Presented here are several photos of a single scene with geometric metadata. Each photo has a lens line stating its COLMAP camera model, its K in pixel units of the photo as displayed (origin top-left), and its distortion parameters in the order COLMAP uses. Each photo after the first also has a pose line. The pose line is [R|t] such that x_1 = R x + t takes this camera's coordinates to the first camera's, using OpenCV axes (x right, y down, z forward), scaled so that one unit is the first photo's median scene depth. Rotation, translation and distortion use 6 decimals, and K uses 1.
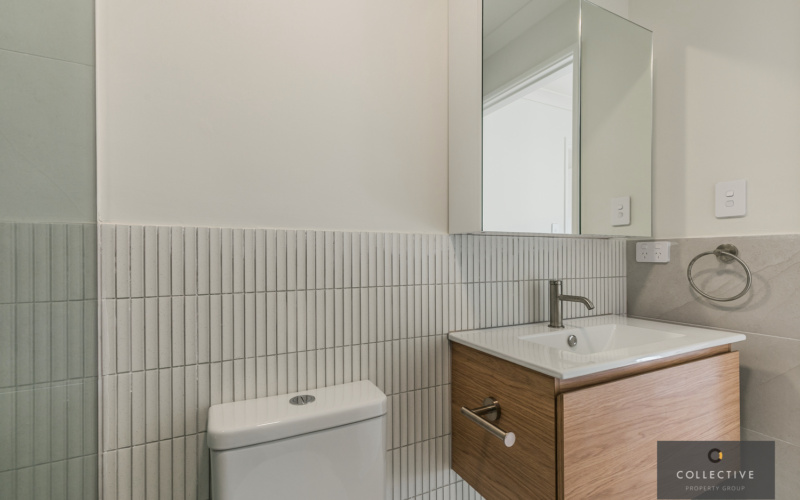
lens RADIAL K [[368.2, 0, 403.6], [0, 368.2, 253.4], [0, 0, 1]] dist [0.003185, -0.000806]
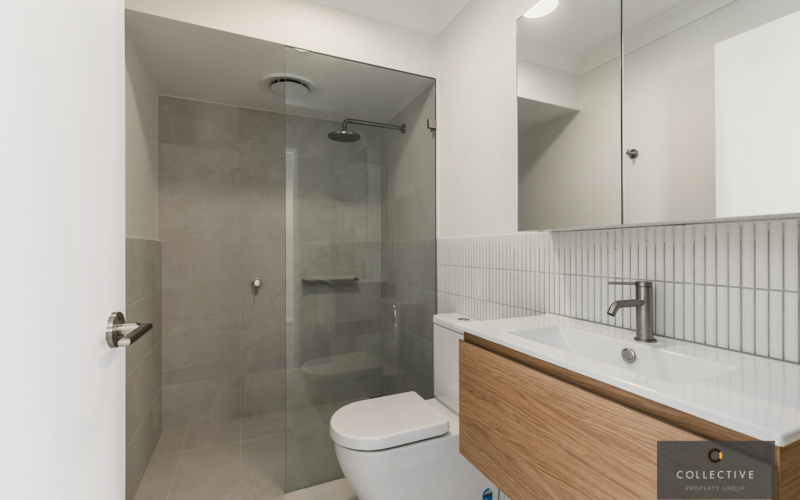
lens RADIAL K [[368.2, 0, 404.2], [0, 368.2, 250.3], [0, 0, 1]] dist [0.003185, -0.000806]
pose [[-0.057585, 0.002056, -0.998338, 1.362098], [0.006465, 0.999978, 0.001687, 0.001572], [0.998320, -0.006357, -0.057597, 0.584606]]
